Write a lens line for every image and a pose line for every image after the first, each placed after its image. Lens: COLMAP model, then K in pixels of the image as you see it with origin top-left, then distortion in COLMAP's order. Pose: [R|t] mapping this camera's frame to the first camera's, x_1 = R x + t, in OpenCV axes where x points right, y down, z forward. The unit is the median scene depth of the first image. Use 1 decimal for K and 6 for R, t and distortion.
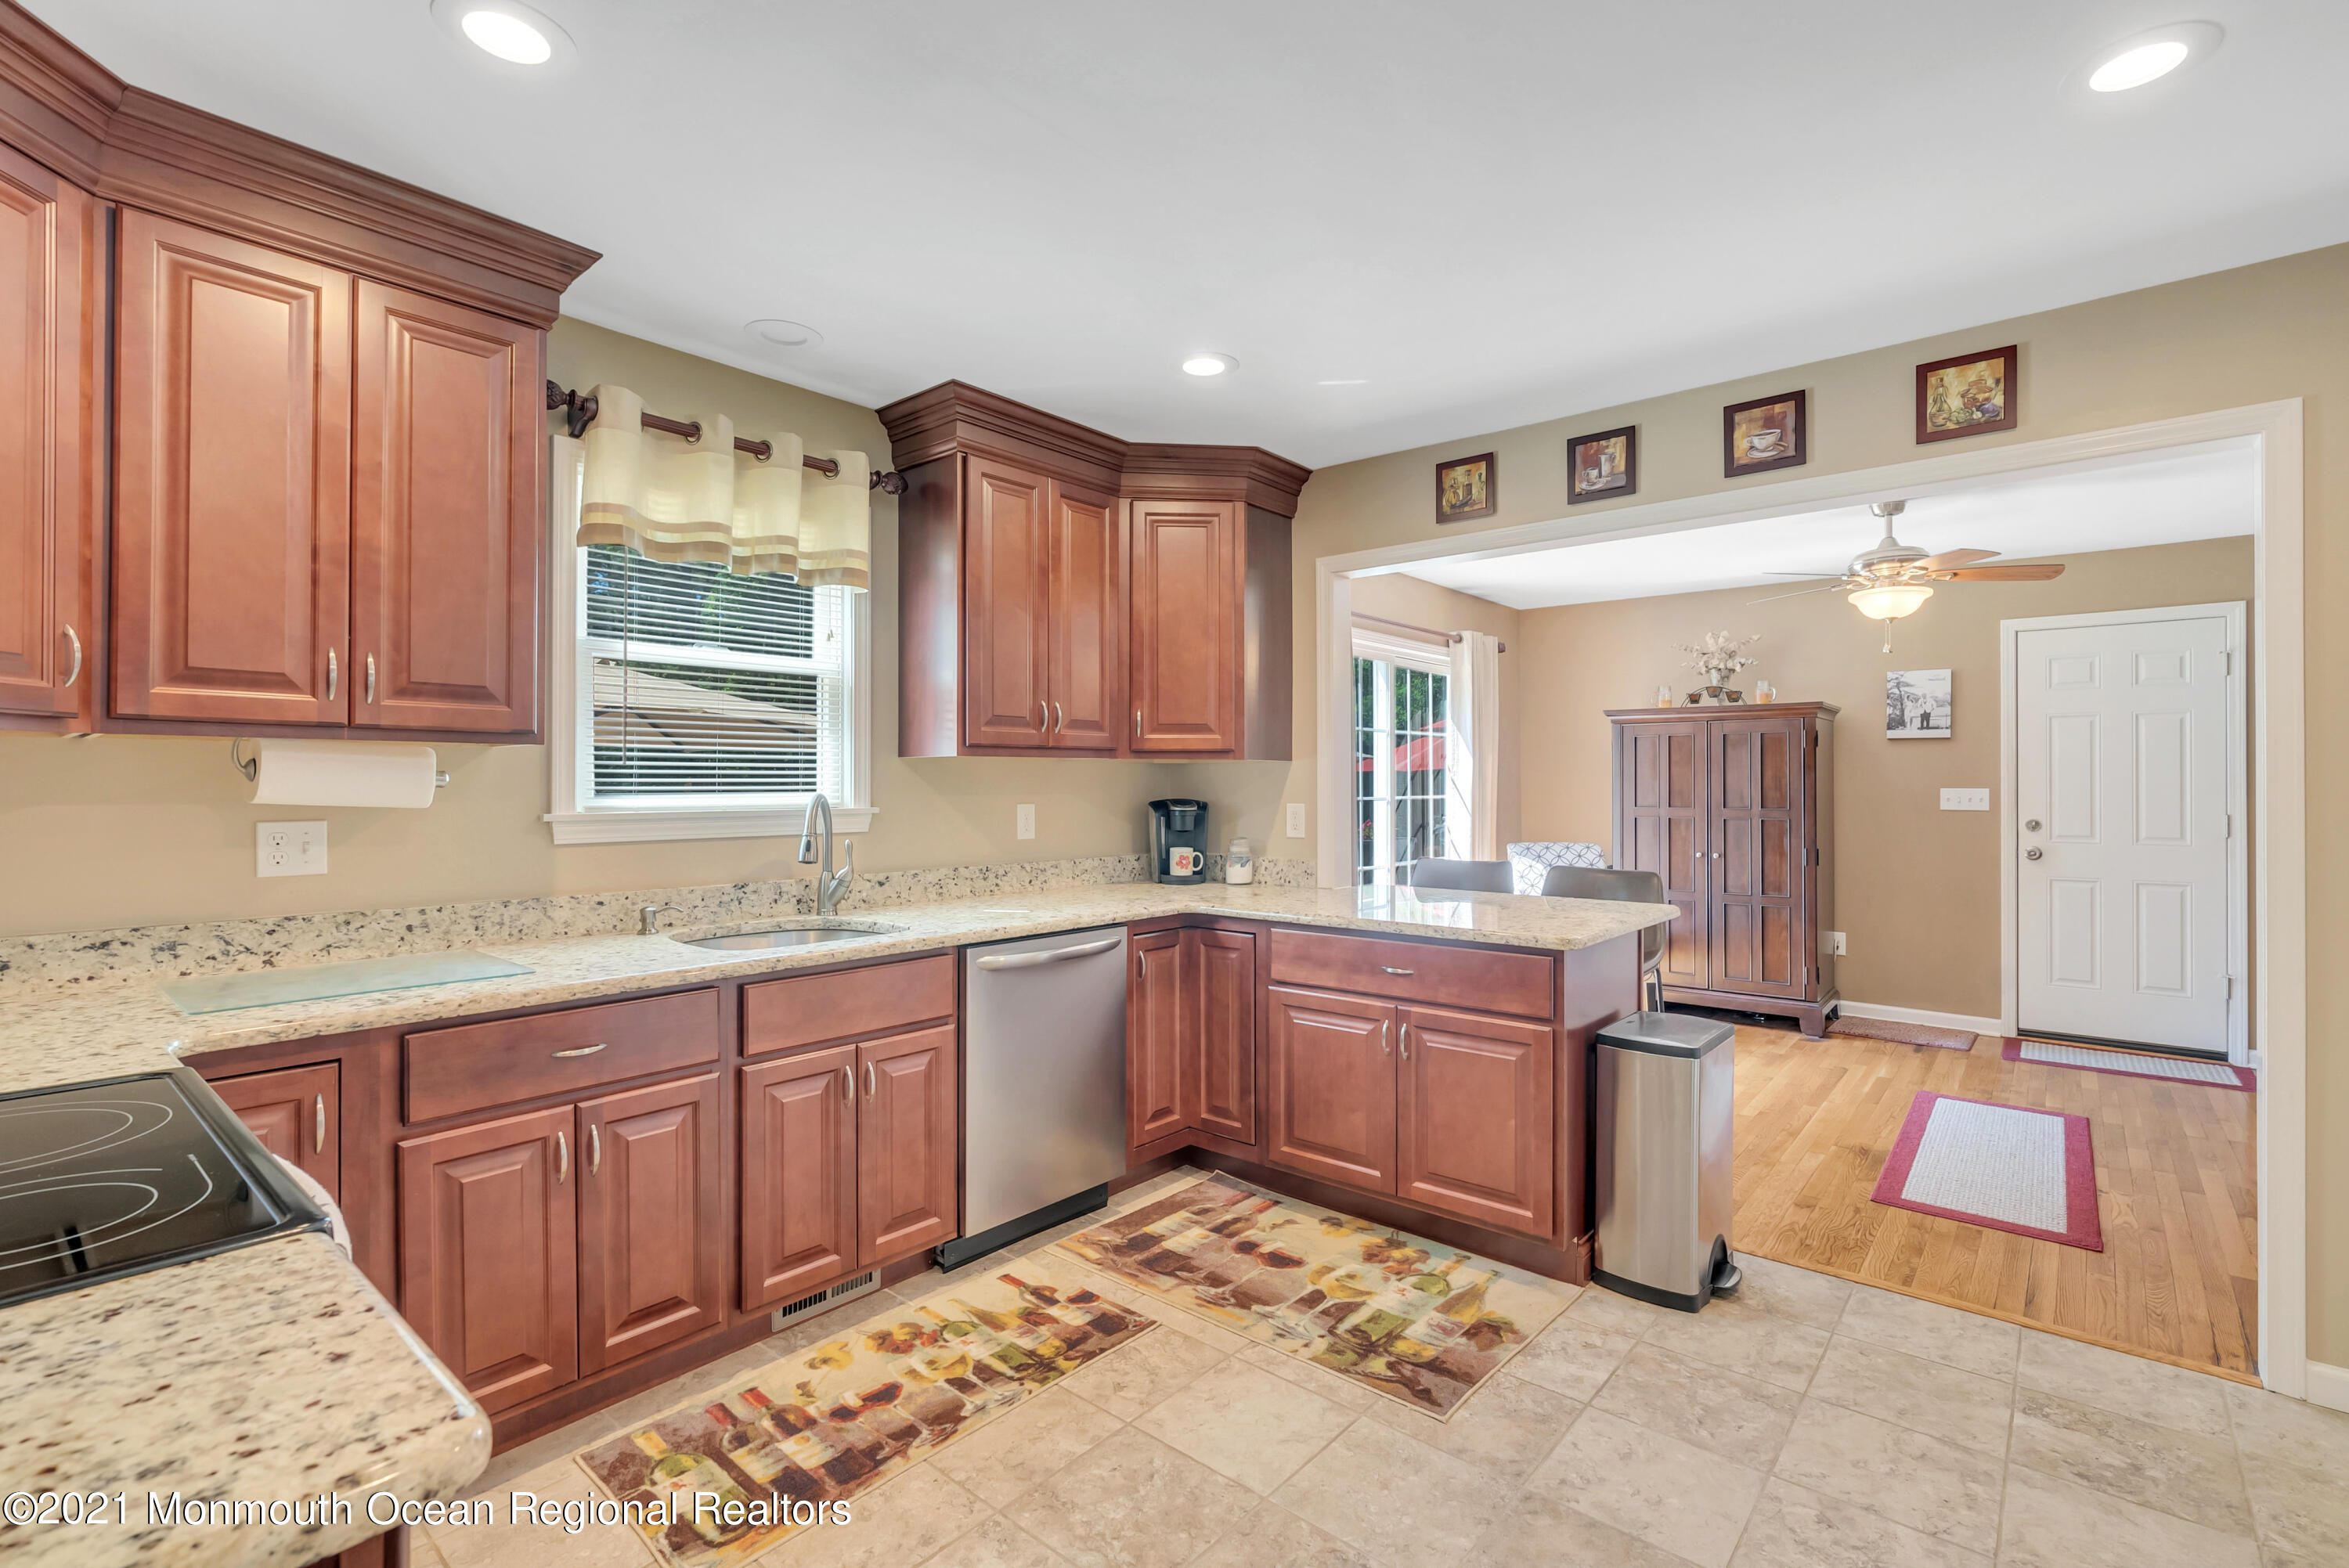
lens RADIAL K [[1061.1, 0, 1174.5], [0, 1061.1, 784.0], [0, 0, 1]] dist [-0.004945, 0.000678]
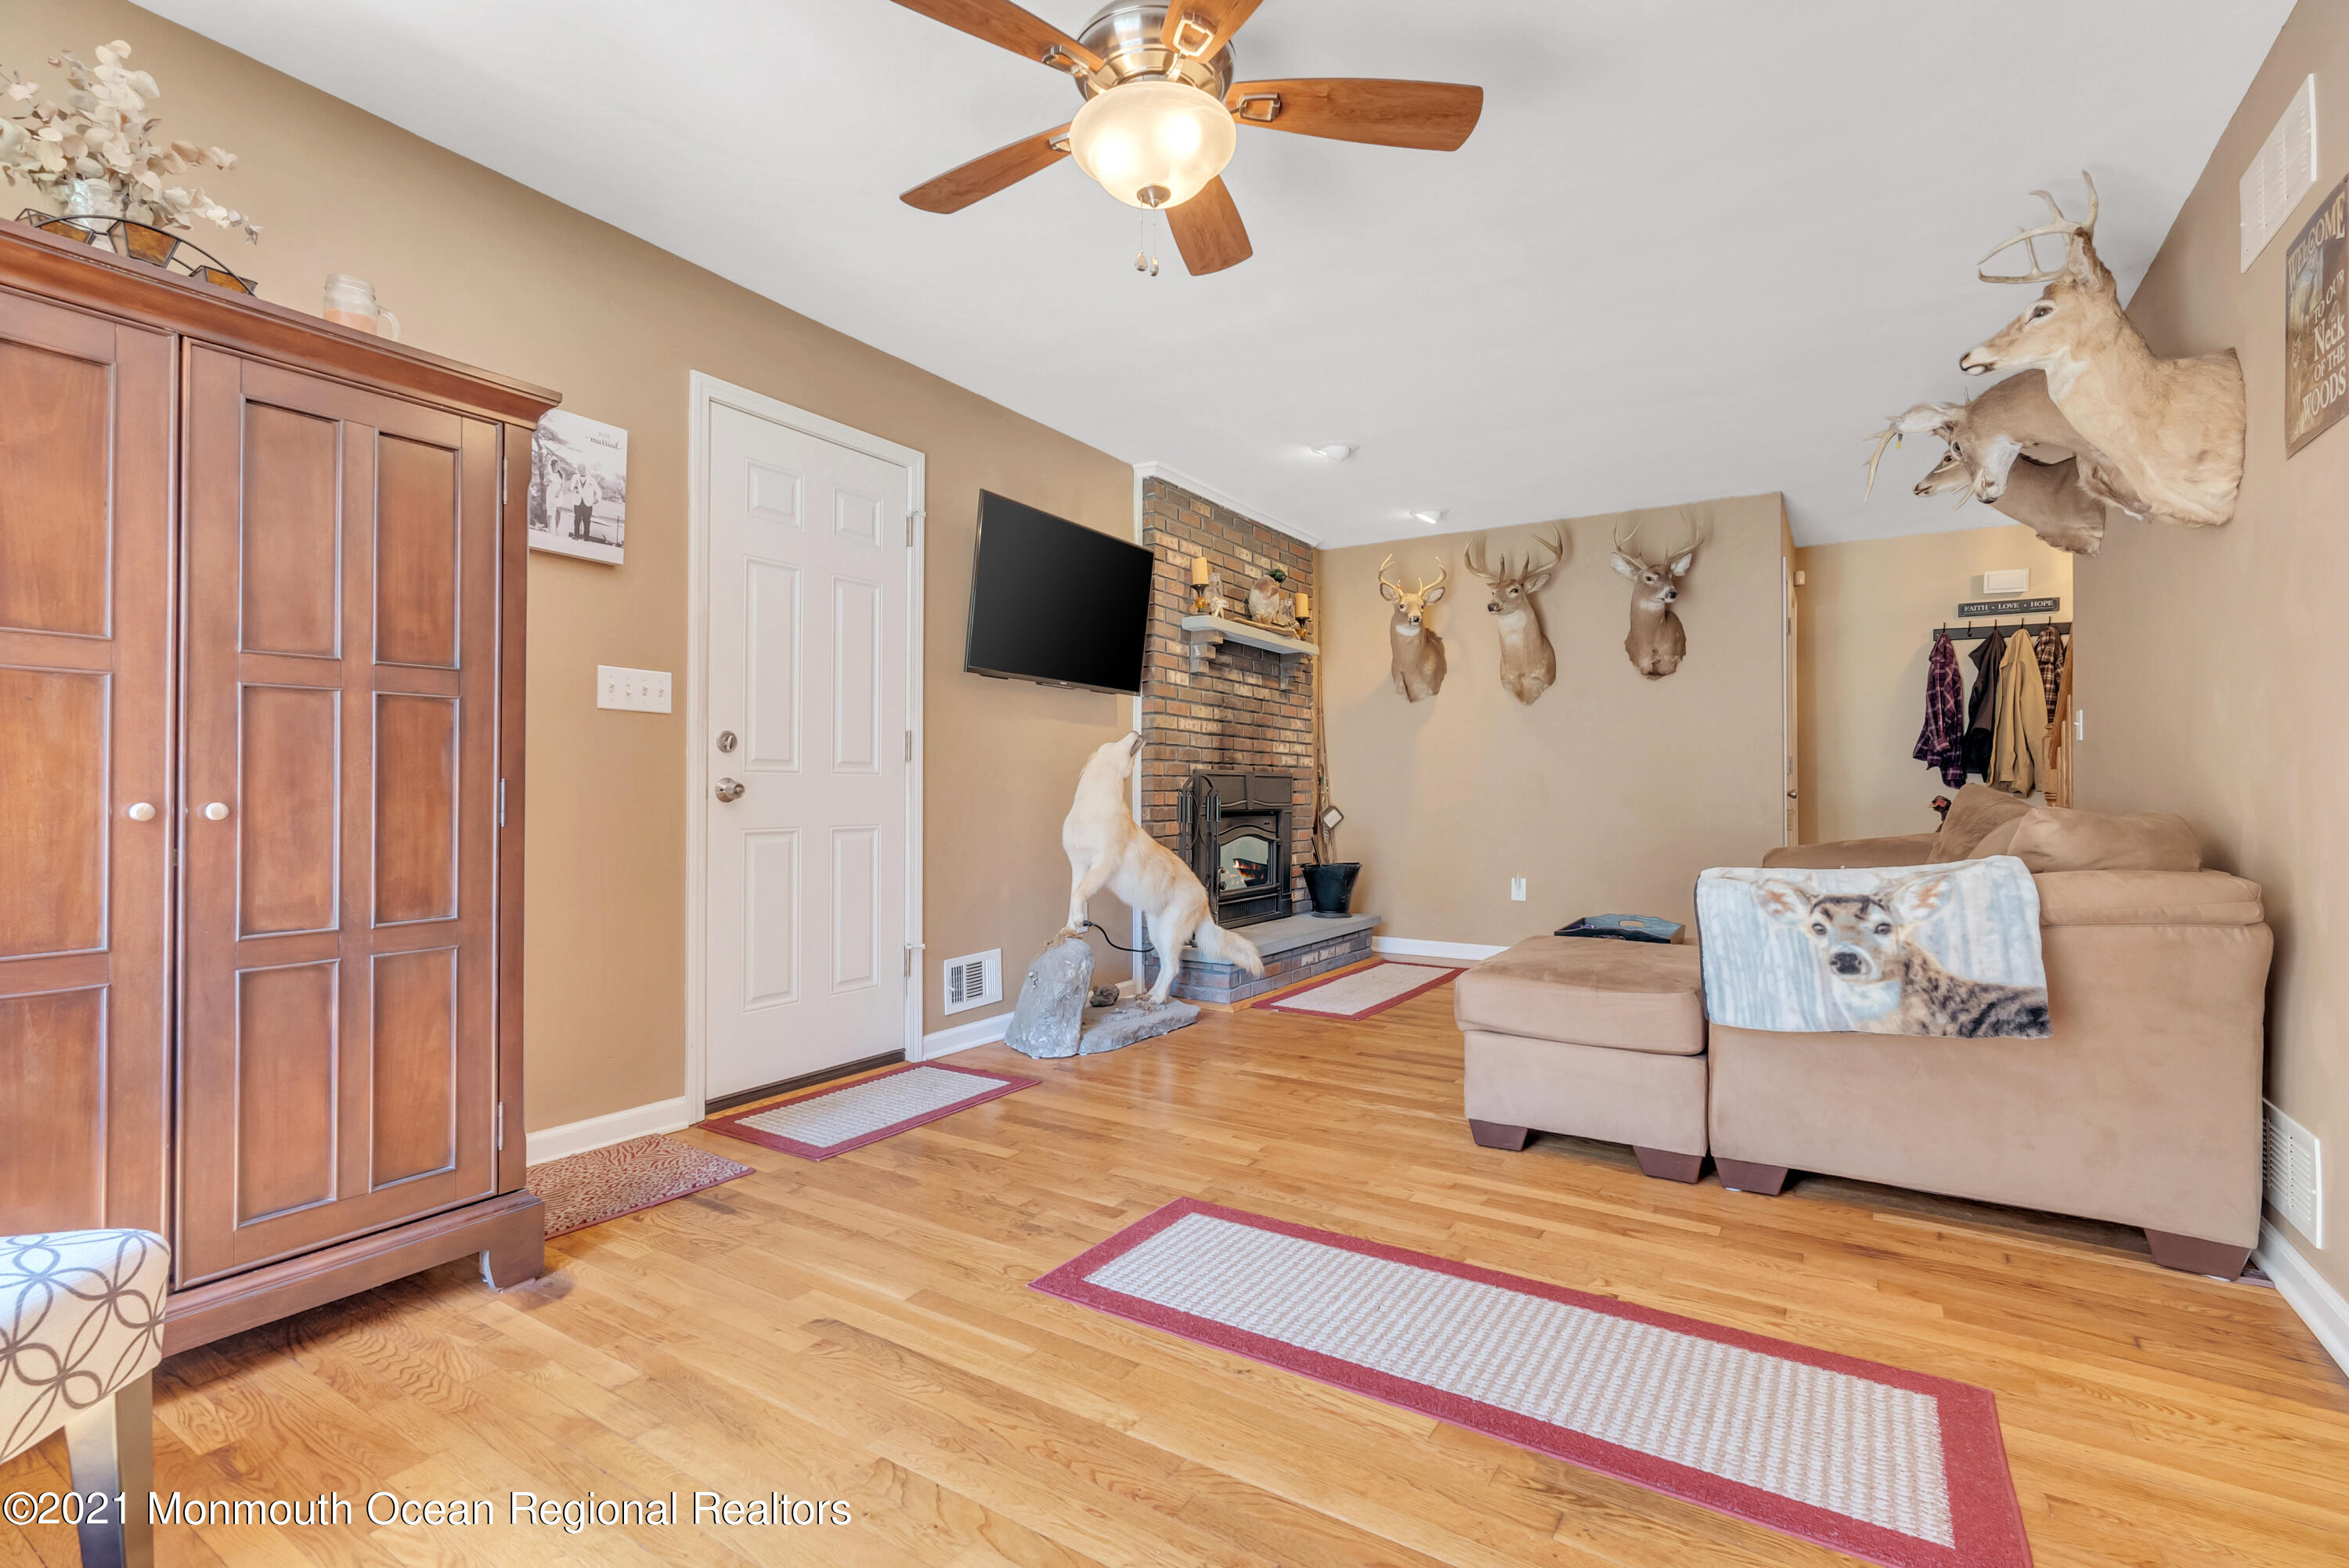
lens RADIAL K [[1061.1, 0, 1174.5], [0, 1061.1, 784.0], [0, 0, 1]] dist [-0.004945, 0.000678]
pose [[-0.134180, 0.010838, 0.990898, 0.198876], [-0.001392, 0.999937, -0.011125, 0.066202], [-0.990956, -0.002872, -0.134157, 0.813119]]
